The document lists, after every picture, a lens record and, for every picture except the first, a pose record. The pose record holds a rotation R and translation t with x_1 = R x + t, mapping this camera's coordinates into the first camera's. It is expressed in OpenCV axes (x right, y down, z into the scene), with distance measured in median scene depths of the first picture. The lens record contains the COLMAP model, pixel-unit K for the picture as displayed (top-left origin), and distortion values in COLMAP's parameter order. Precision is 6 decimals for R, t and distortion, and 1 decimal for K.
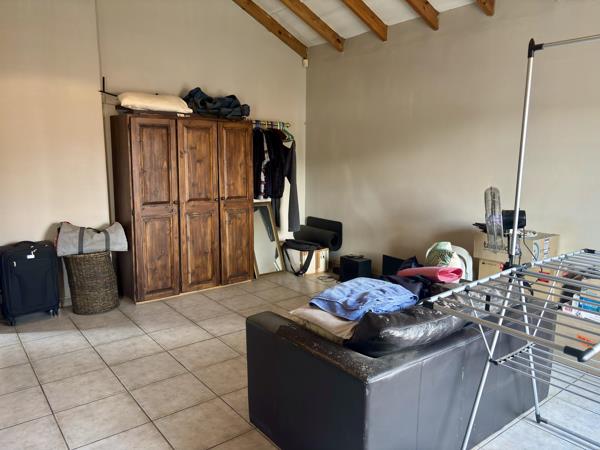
lens RADIAL K [[454.6, 0, 301.1], [0, 454.6, 223.7], [0, 0, 1]] dist [0.012402, 0.002361]
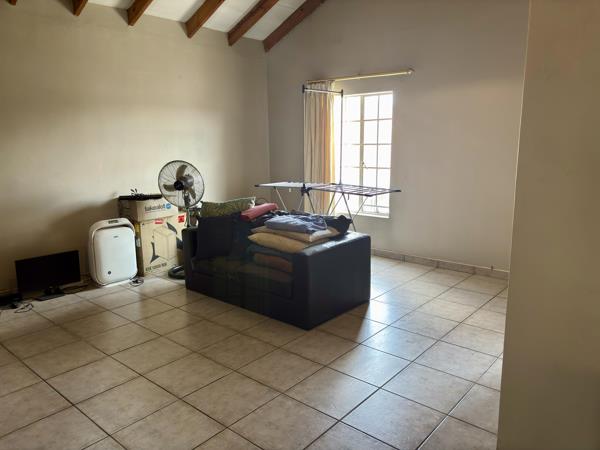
lens RADIAL K [[454.6, 0, 301.0], [0, 454.6, 225.8], [0, 0, 1]] dist [0.012402, 0.002361]
pose [[-0.196091, -0.188933, 0.962212, -1.112985], [0.159074, 0.962136, 0.221336, -0.149759], [-0.967597, 0.196465, -0.158612, 0.950331]]
